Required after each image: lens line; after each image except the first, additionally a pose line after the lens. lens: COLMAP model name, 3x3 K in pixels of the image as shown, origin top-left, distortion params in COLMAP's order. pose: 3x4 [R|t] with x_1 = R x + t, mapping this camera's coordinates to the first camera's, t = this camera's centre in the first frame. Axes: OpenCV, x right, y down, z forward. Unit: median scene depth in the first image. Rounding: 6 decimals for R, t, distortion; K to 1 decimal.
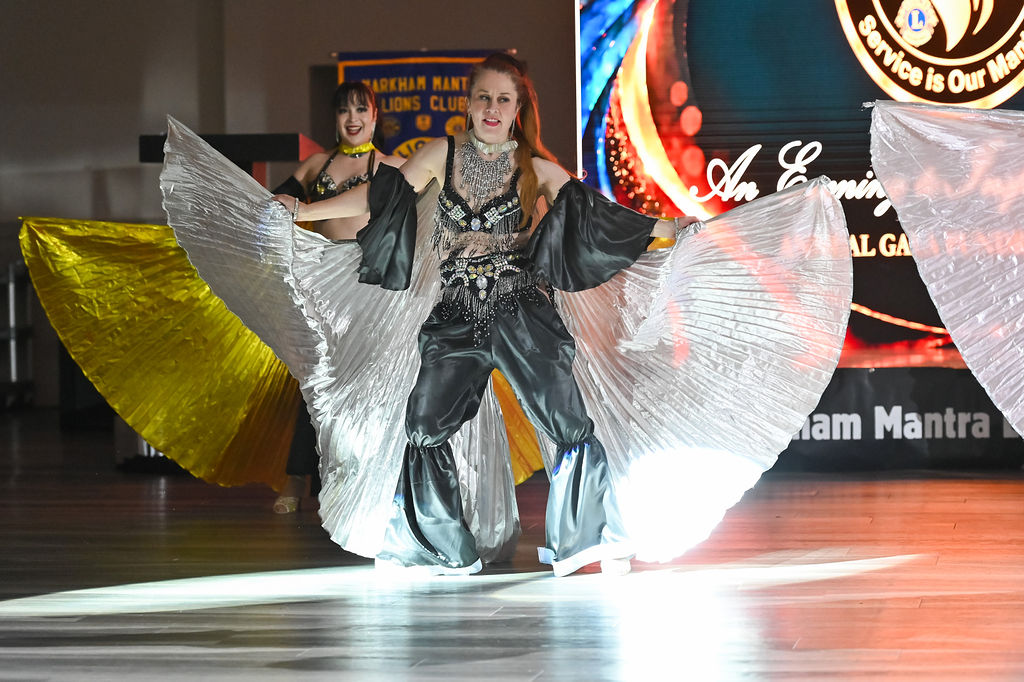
lens RADIAL K [[3255.2, 0, 512.8], [0, 3255.2, 373.1], [0, 0, 1]] dist [-0.067546, -0.342215]
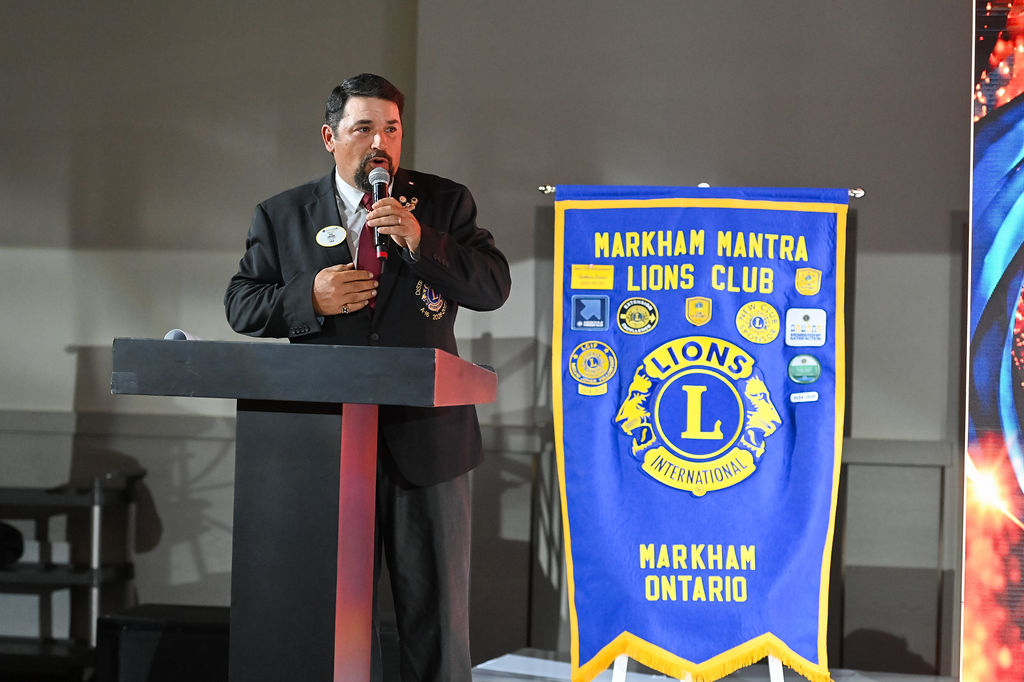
lens RADIAL K [[2716.5, 0, 512.3], [0, 2716.5, 365.1], [0, 0, 1]] dist [-0.075712, 0.271324]
pose [[0.994586, 0.036997, -0.097109, -0.013105], [-0.040608, 0.998545, -0.035475, -0.048764], [0.095656, 0.039227, 0.994641, 0.516169]]
